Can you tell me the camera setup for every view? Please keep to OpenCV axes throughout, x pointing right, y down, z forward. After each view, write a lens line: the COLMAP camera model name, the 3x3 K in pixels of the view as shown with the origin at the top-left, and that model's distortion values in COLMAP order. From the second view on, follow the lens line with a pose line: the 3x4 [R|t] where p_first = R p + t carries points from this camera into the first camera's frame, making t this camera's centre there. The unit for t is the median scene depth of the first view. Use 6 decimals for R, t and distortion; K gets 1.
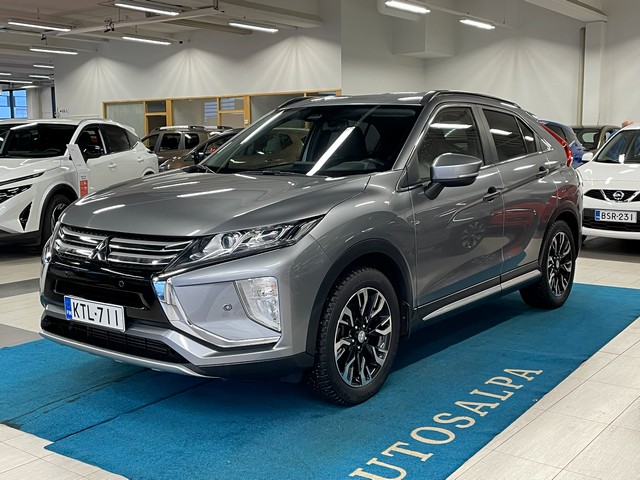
lens RADIAL K [[769.6, 0, 320.0], [0, 769.6, 240.0], [0, 0, 1]] dist [0.129851, -0.032230]
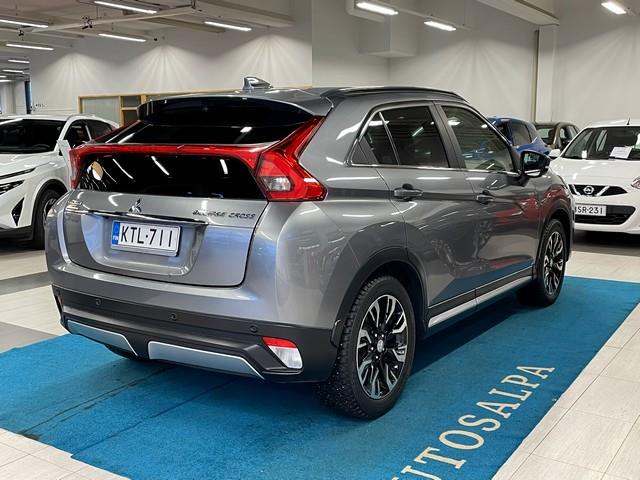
lens RADIAL K [[727.7, 0, 325.9], [0, 727.7, 237.6], [0, 0, 1]] dist [0.119296, -0.000824]
pose [[0.998738, -0.004750, 0.049989, -0.038187], [0.004162, 0.999921, 0.011865, -0.009885], [-0.050041, -0.011642, 0.998679, 0.035736]]
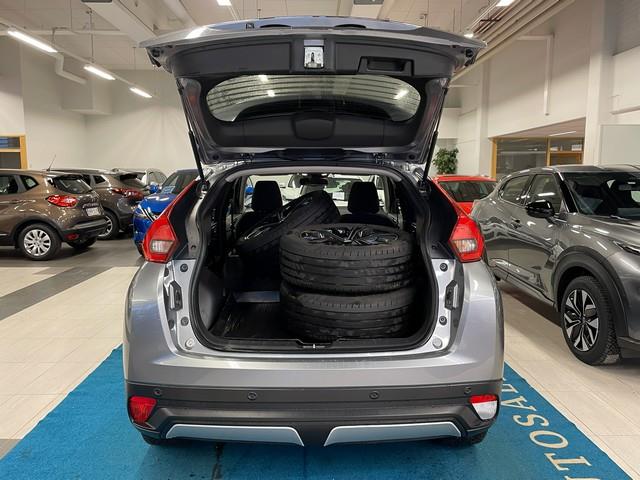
lens RADIAL K [[532.2, 0, 320.0], [0, 532.2, 240.0], [0, 0, 1]] dist [0.115915, -0.158362]
pose [[0.786297, -0.068938, 0.613991, -0.323225], [0.076831, 0.996952, 0.013544, -0.049051], [-0.613054, 0.036524, 0.789197, 0.277759]]
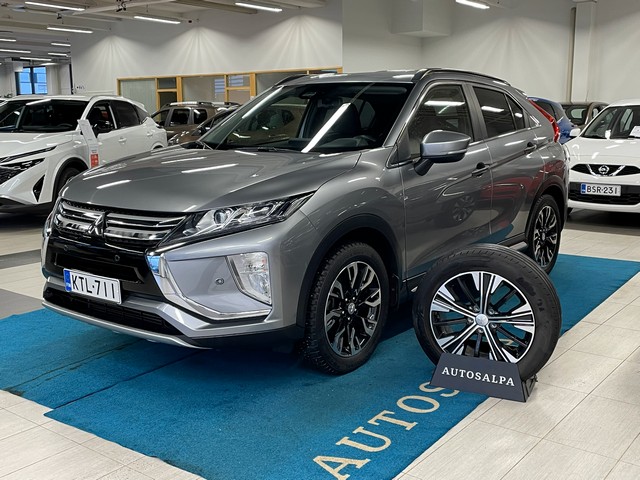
lens RADIAL K [[722.4, 0, 316.9], [0, 722.4, 239.2], [0, 0, 1]] dist [0.118398, -0.000448]
pose [[0.999970, 0.002944, -0.007223, 0.008361], [-0.002652, 0.999191, 0.040126, -0.004017], [0.007335, -0.040105, 0.999169, 0.018206]]
